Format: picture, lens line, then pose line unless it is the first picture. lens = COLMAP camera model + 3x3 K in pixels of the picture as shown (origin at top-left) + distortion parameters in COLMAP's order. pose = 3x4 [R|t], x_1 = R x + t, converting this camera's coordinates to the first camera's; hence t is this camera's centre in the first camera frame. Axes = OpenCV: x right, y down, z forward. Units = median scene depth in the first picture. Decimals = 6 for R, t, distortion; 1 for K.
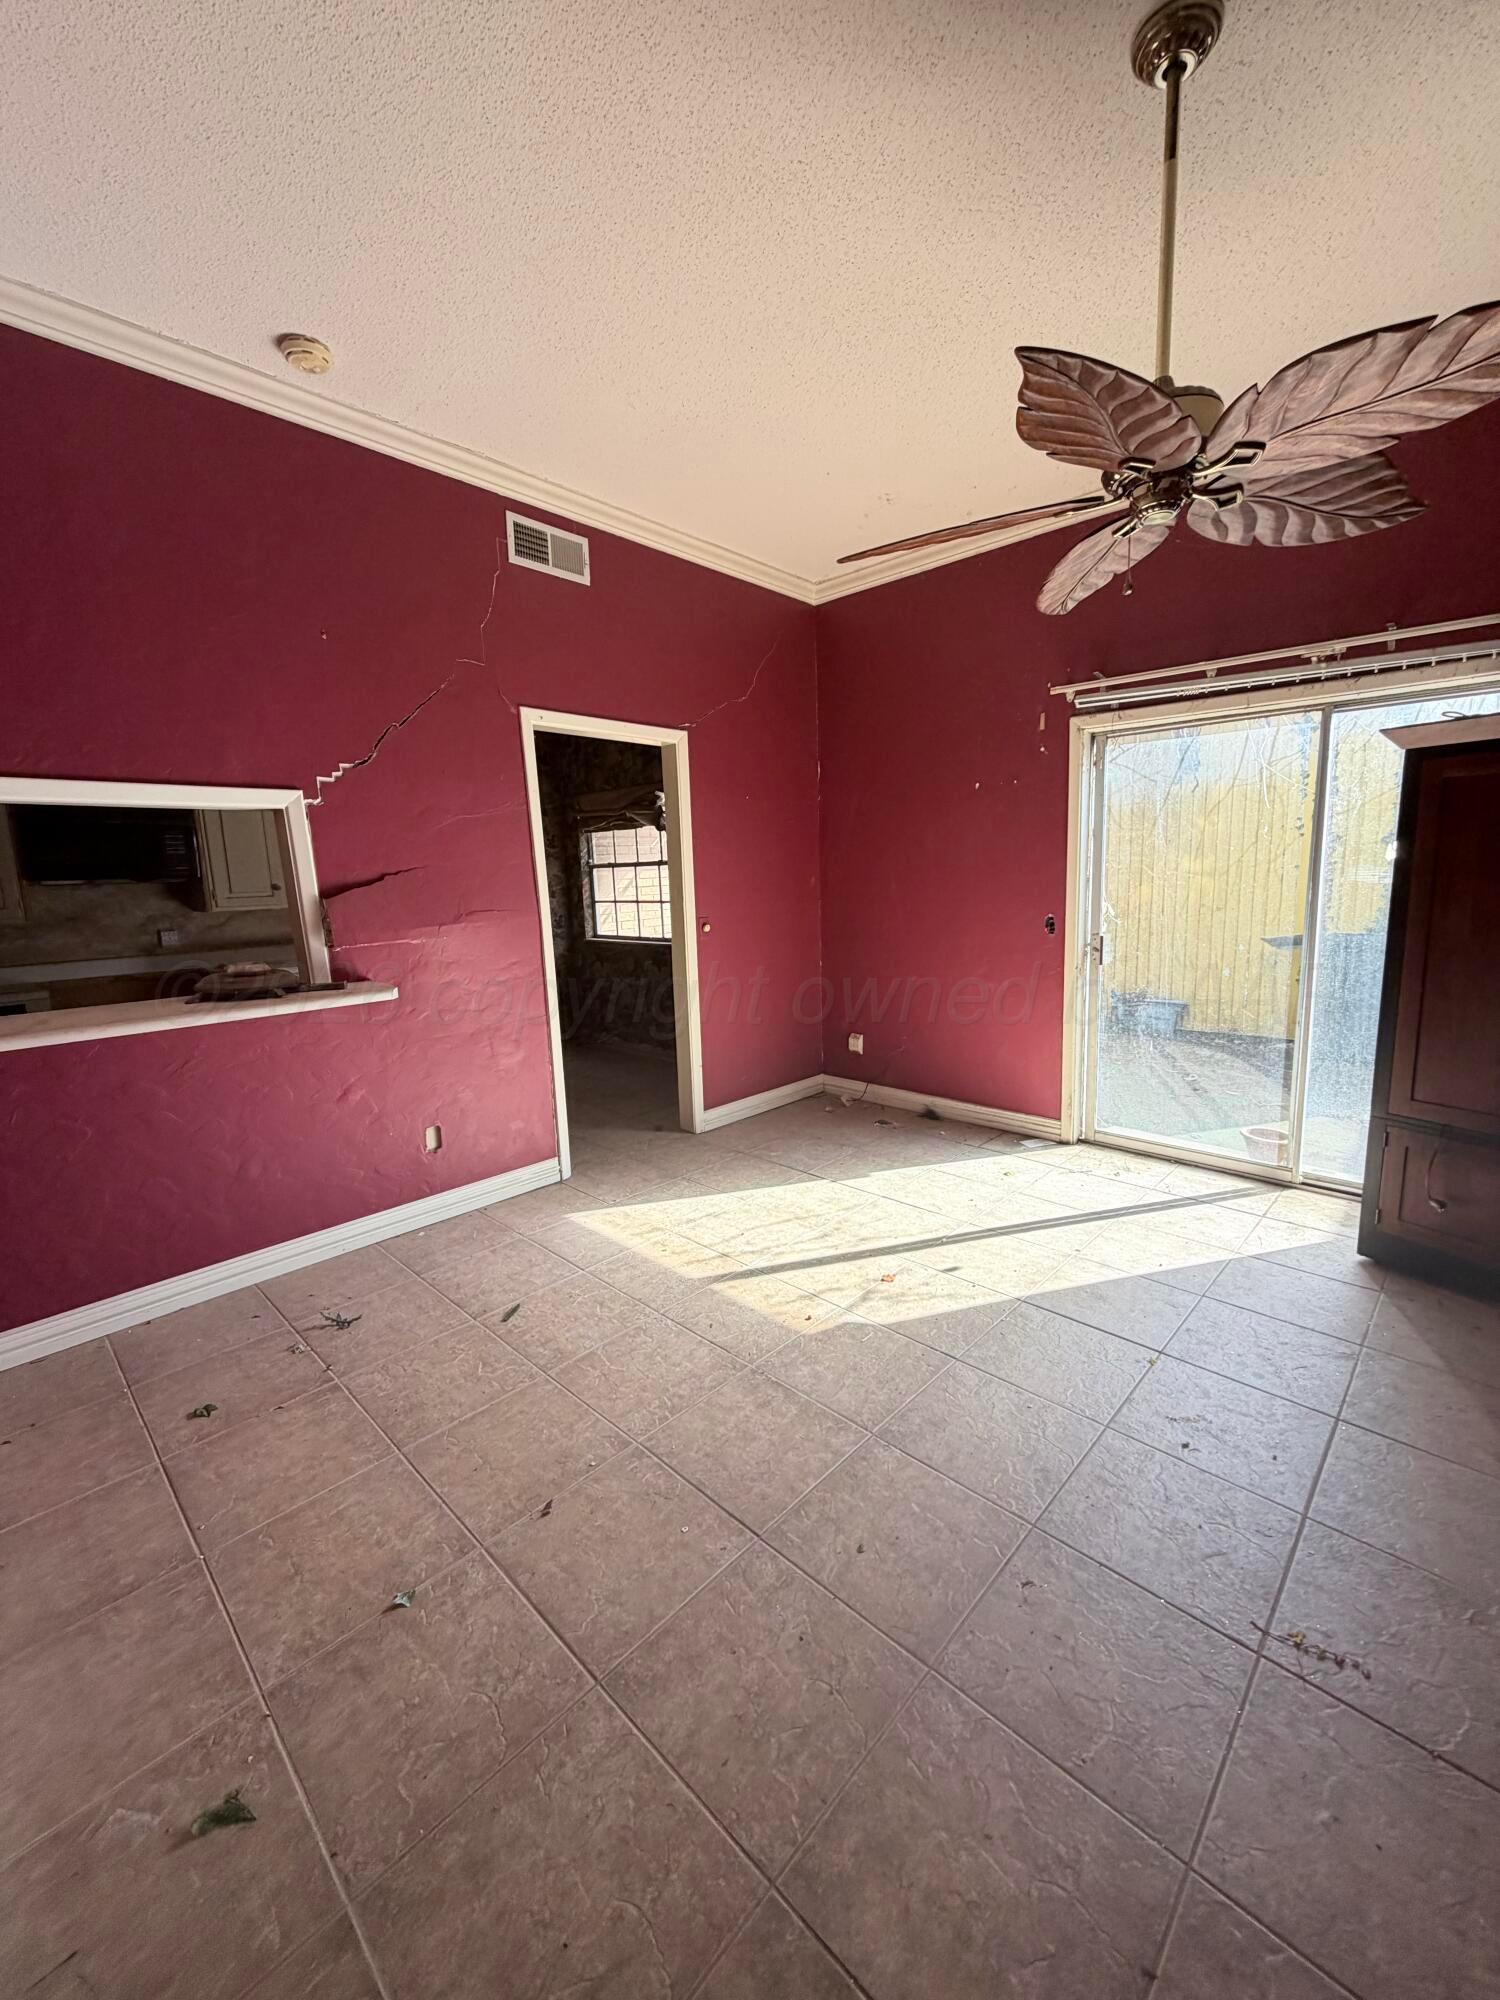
lens RADIAL K [[794.8, 0, 752.3], [0, 794.8, 997.0], [0, 0, 1]] dist [-0.009320, 0.000095]
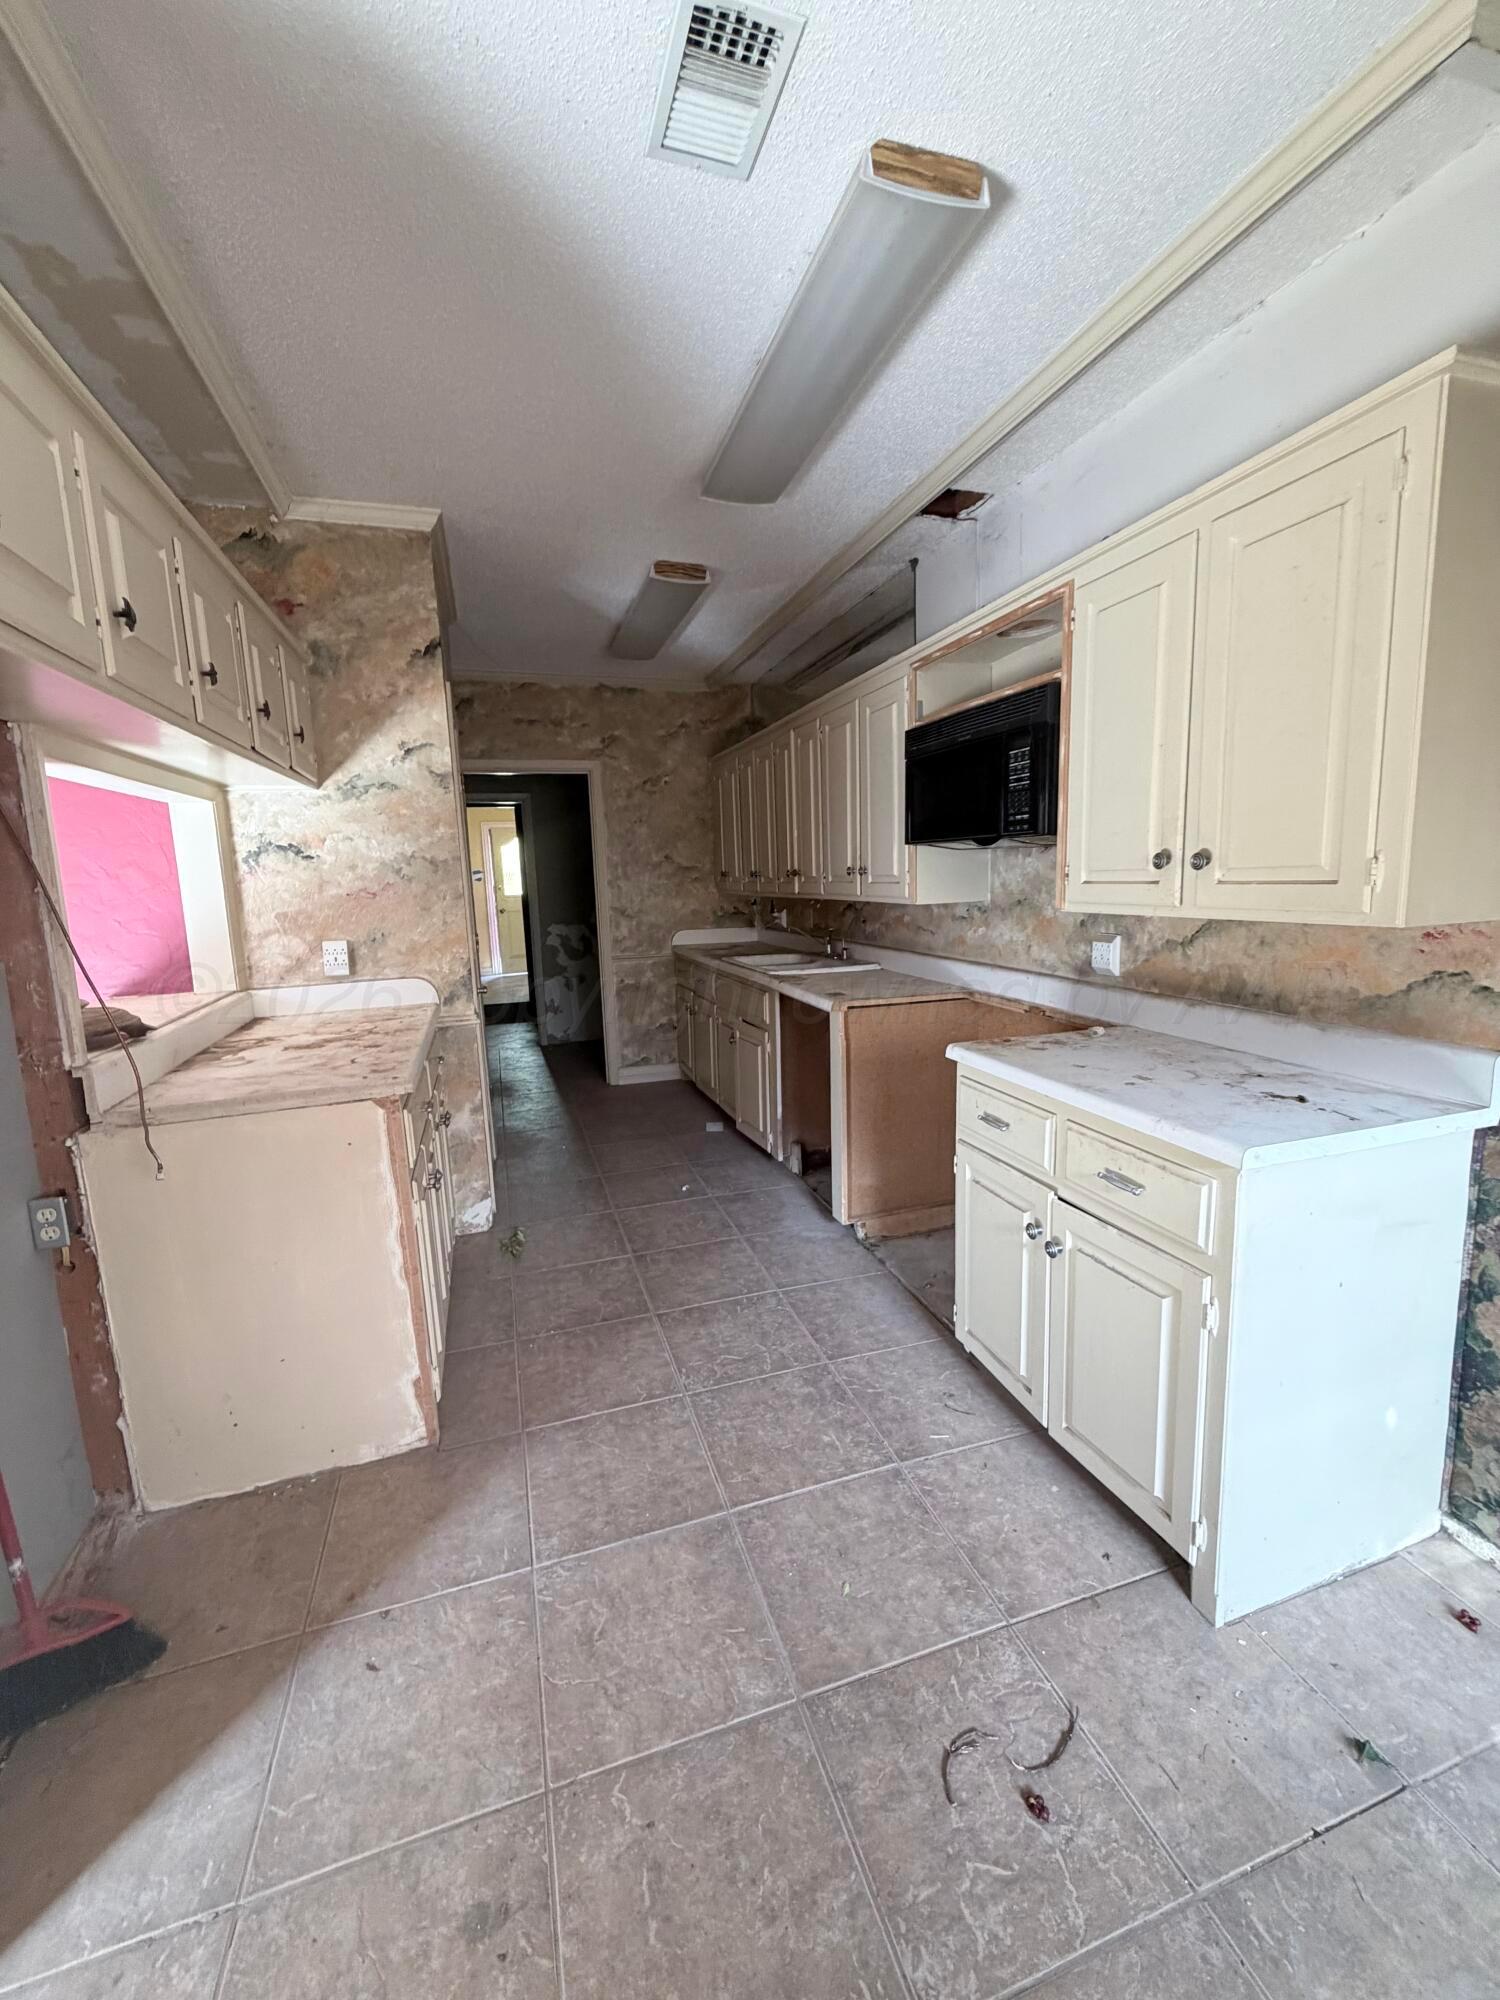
lens RADIAL K [[794.8, 0, 752.1], [0, 794.8, 997.9], [0, 0, 1]] dist [-0.009320, 0.000095]
pose [[-0.469659, 0.171742, -0.865982, -0.229079], [-0.108147, 0.962317, 0.249501, -0.154931], [0.876199, 0.210834, -0.433387, 1.085897]]
